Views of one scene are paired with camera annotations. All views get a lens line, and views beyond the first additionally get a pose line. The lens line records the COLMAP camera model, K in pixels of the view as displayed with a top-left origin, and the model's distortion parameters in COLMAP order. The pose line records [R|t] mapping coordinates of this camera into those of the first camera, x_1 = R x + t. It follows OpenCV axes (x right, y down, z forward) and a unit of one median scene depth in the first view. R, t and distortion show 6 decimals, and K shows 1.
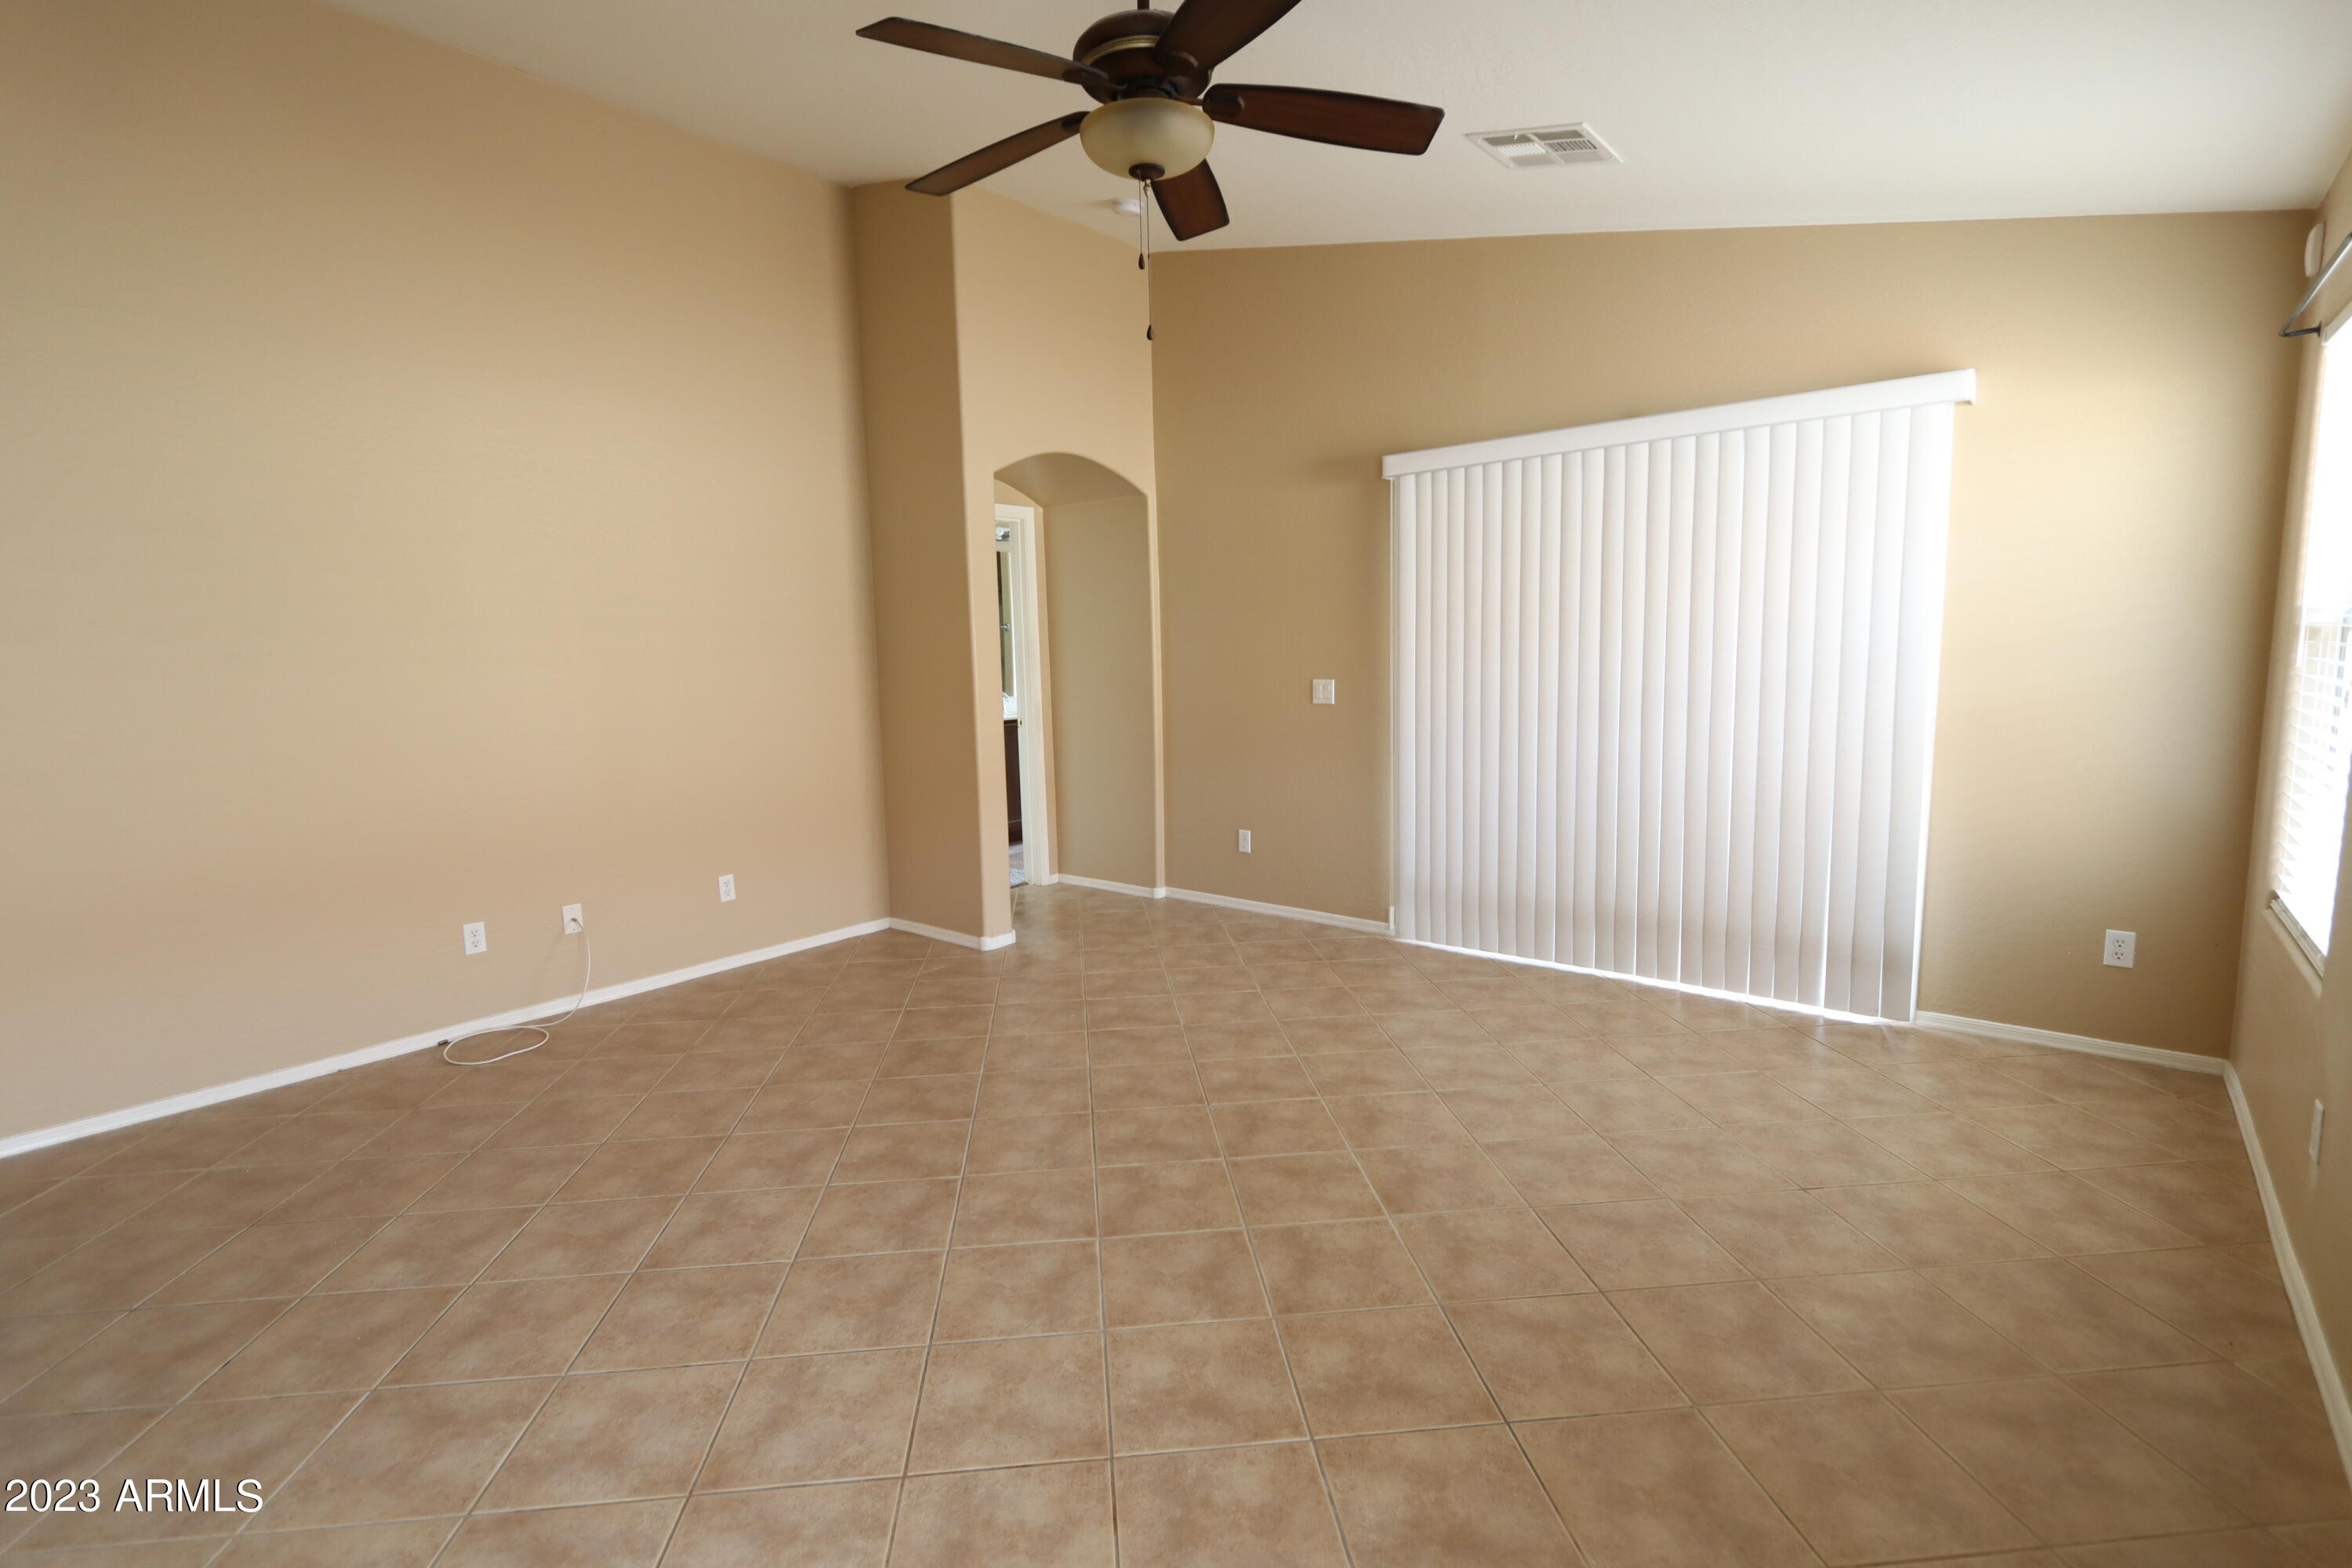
lens RADIAL K [[1098.2, 0, 1166.1], [0, 1098.2, 773.5], [0, 0, 1]] dist [-0.000982, -0.000859]
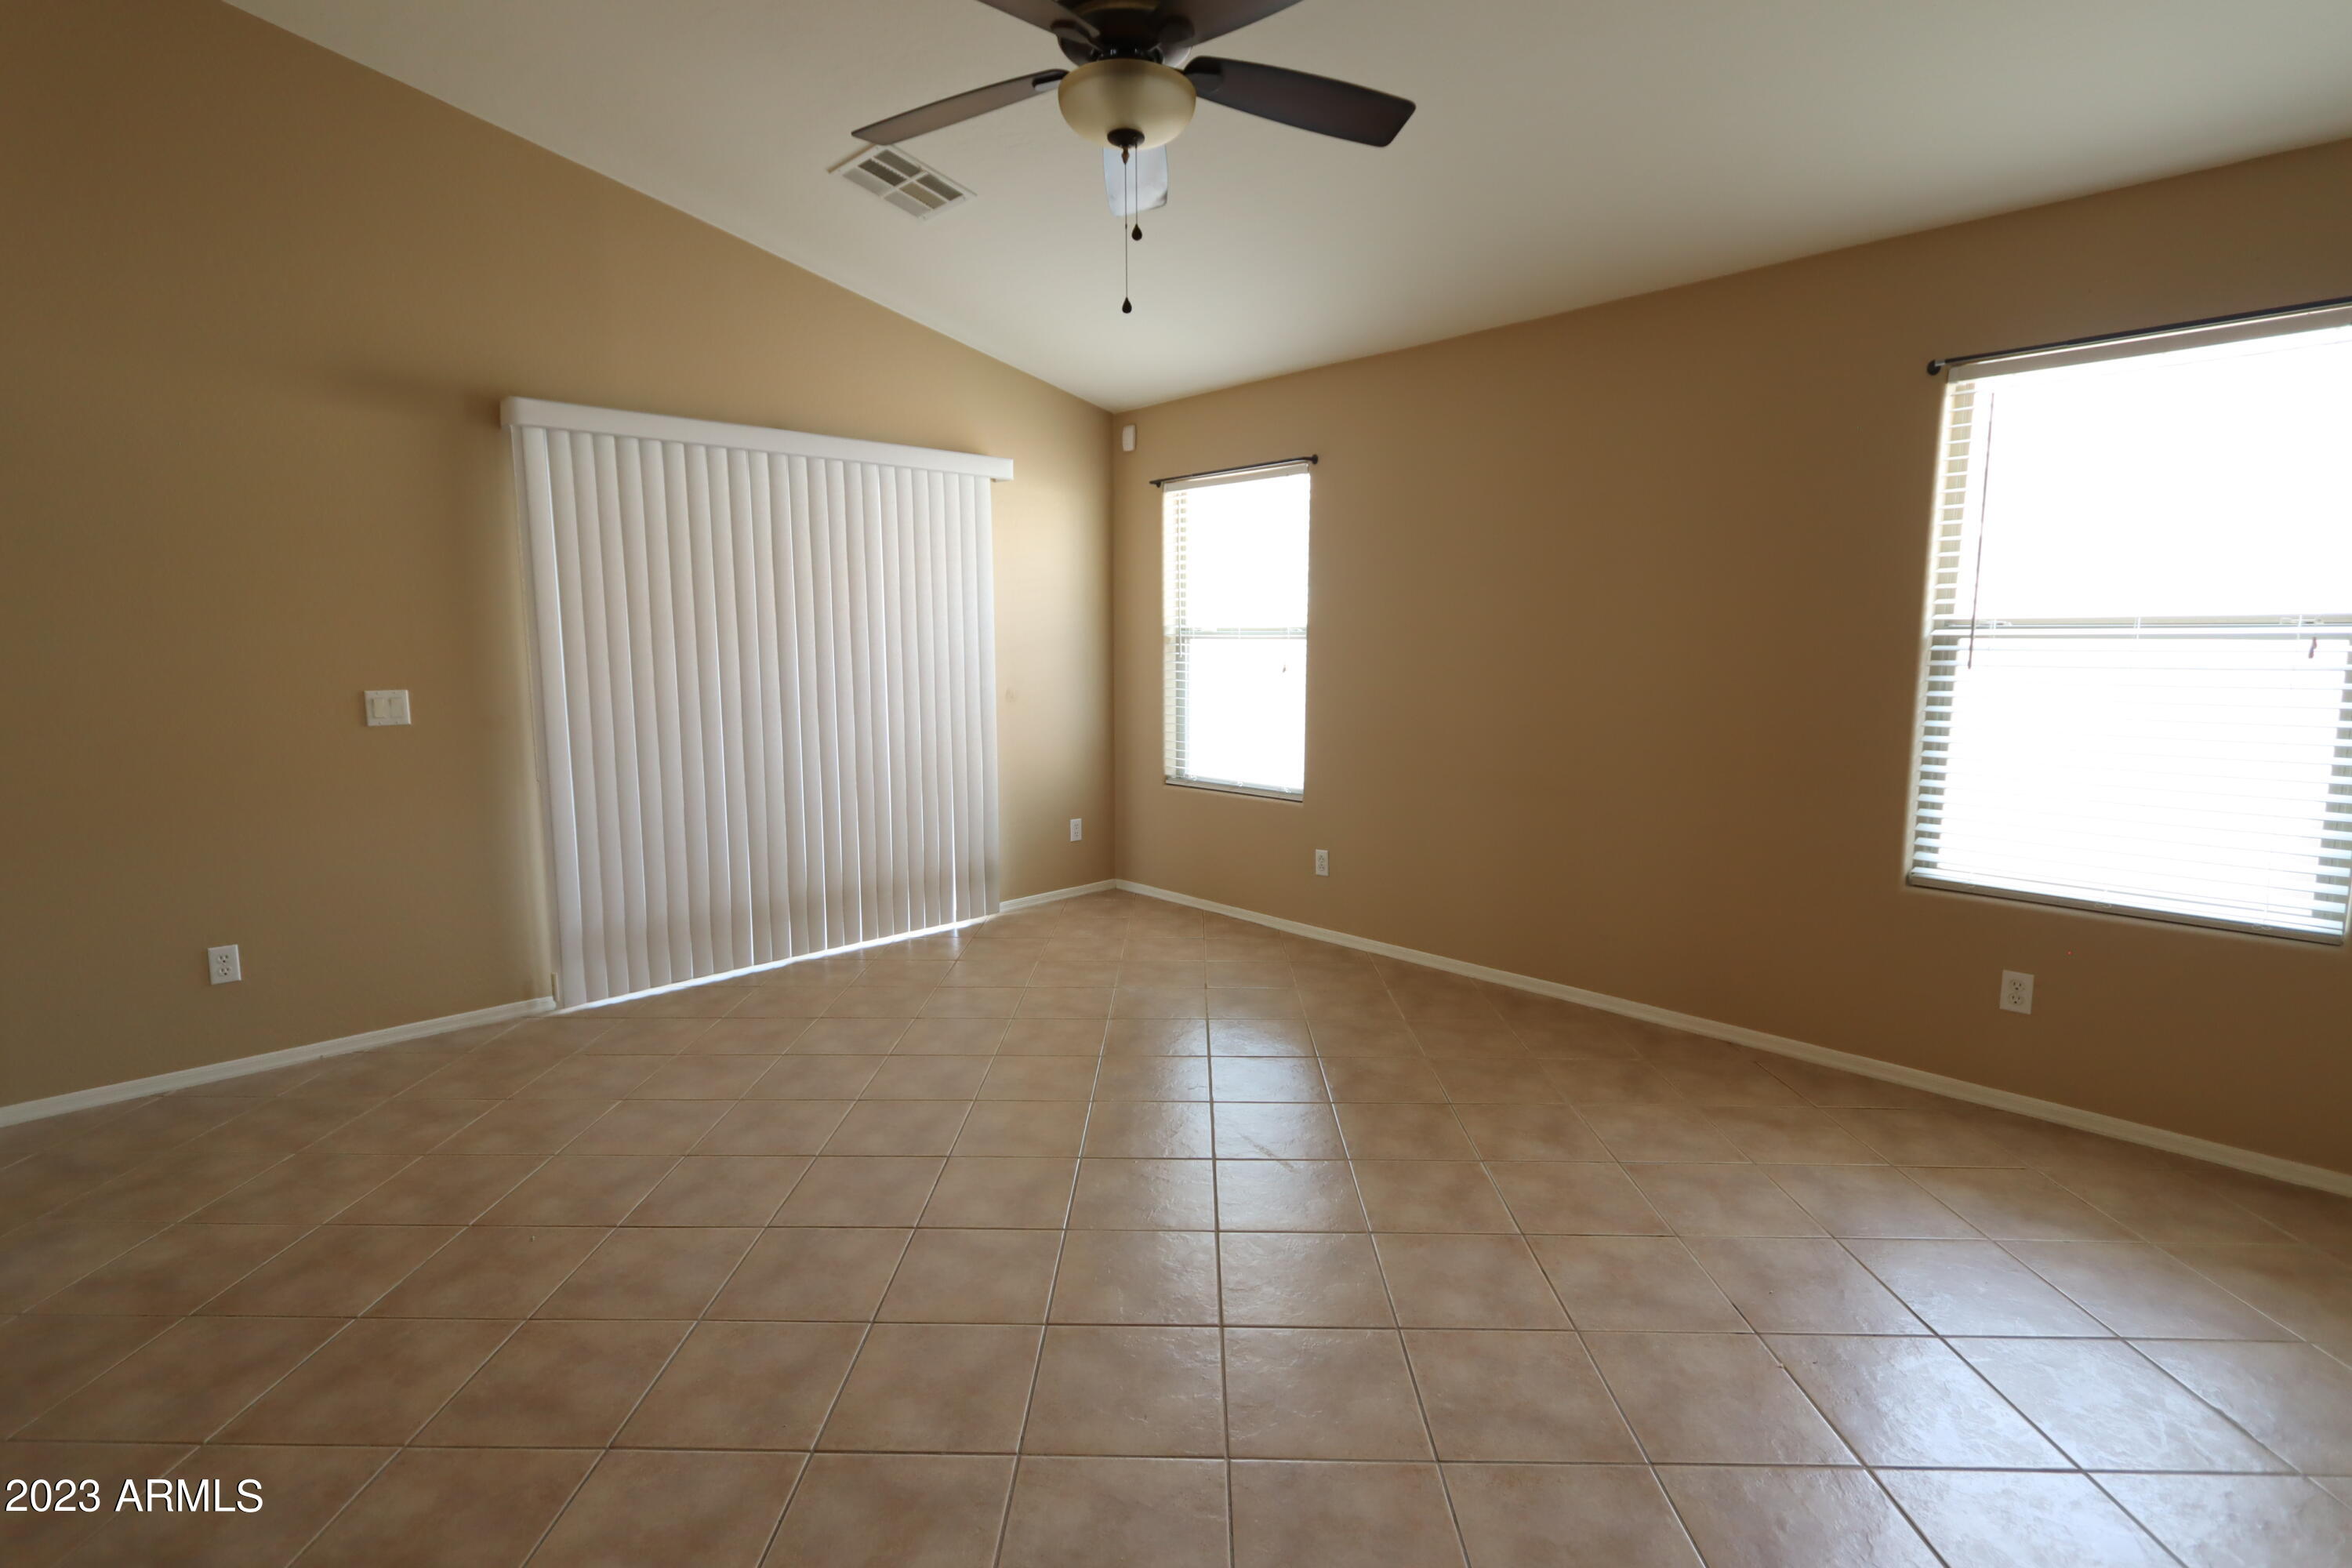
lens RADIAL K [[1098.2, 0, 1166.1], [0, 1098.2, 773.5], [0, 0, 1]] dist [-0.000982, -0.000859]
pose [[0.104668, -0.101269, 0.989338, -0.591718], [0.117529, 0.989090, 0.088810, -0.044885], [-0.987538, 0.106981, 0.115428, 0.526708]]
